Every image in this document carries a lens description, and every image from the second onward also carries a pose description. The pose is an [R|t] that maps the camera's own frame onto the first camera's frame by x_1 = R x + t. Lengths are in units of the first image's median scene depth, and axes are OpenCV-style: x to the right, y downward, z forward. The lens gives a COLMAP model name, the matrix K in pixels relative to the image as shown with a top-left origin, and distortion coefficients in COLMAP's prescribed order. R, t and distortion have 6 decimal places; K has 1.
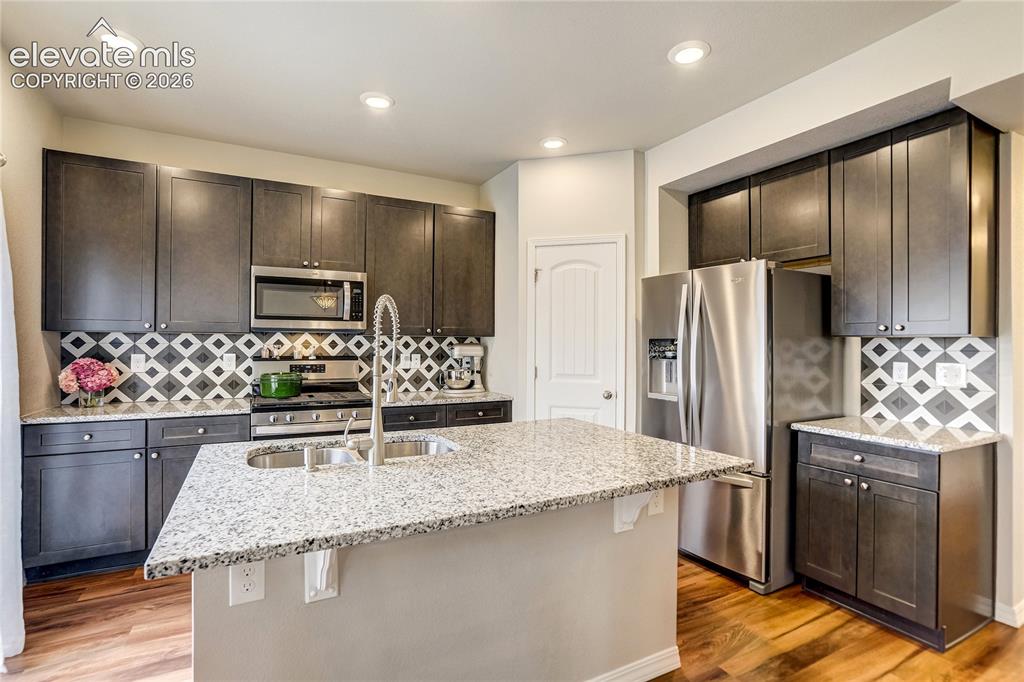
lens RADIAL K [[481.2, 0, 512.0], [0, 481.2, 341.0], [0, 0, 1]] dist [-0.055743, 0.025837]
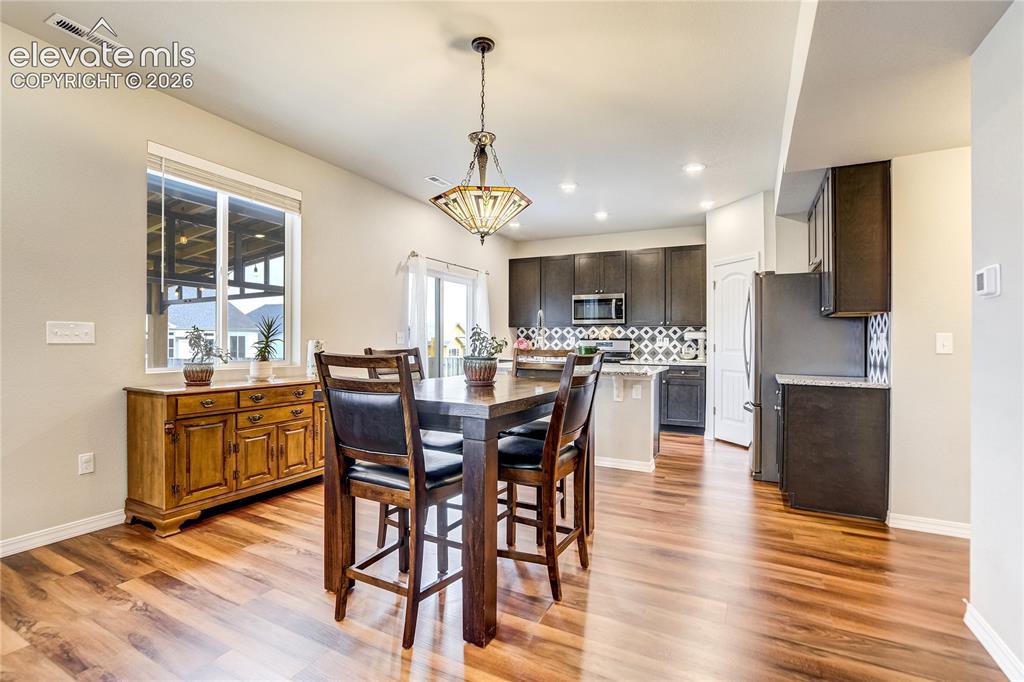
lens RADIAL K [[481.2, 0, 512.0], [0, 481.2, 341.0], [0, 0, 1]] dist [-0.055743, 0.025837]
pose [[0.564240, -0.002277, -0.825608, 1.007165], [-0.001483, 0.999992, -0.003771, 0.053383], [0.825610, 0.003352, 0.564232, -0.426574]]
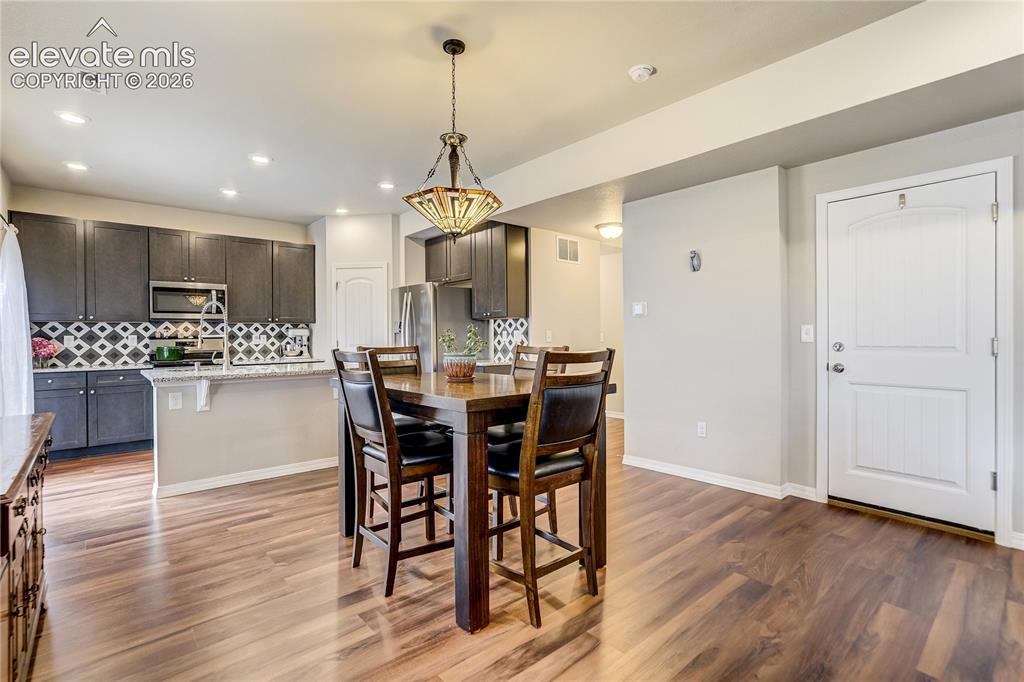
lens RADIAL K [[473.2, 0, 506.1], [0, 473.2, 334.5], [0, 0, 1]] dist [-0.051998, 0.023569]
pose [[0.975655, -0.016657, 0.218678, 0.279042], [0.016135, 0.999861, 0.004173, 0.037939], [-0.218718, -0.000543, 0.975788, -0.768599]]
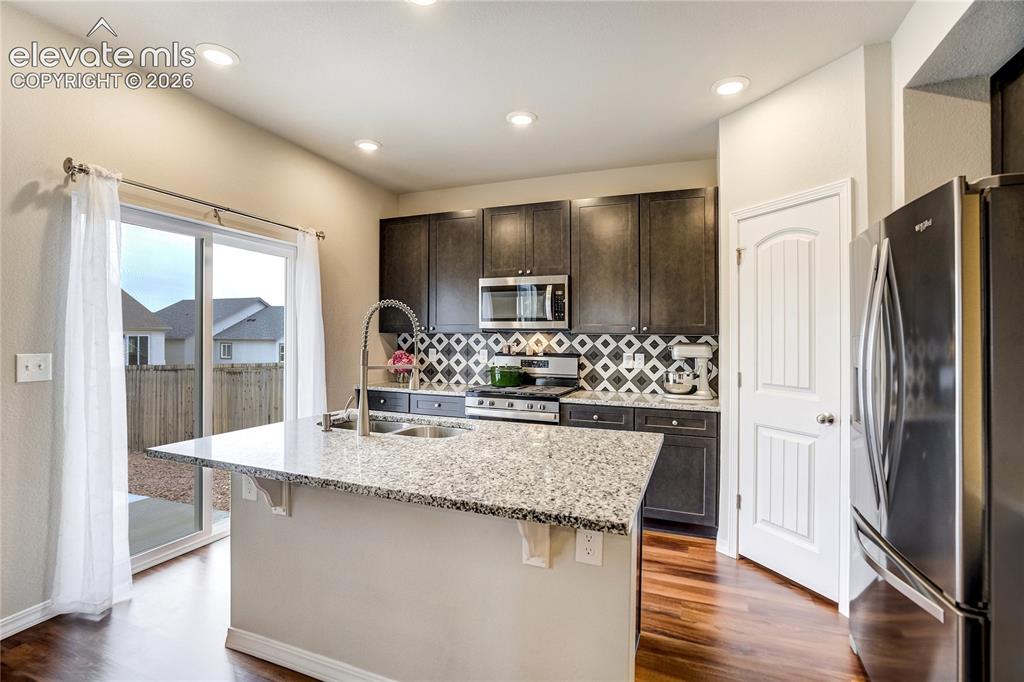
lens RADIAL K [[484.9, 0, 512.2], [0, 484.9, 336.9], [0, 0, 1]] dist [-0.058407, 0.025909]
pose [[0.641535, -0.004251, -0.767082, 0.439120], [-0.004310, 0.999949, -0.009146, 0.004592], [0.767081, 0.009174, 0.641484, 0.224607]]
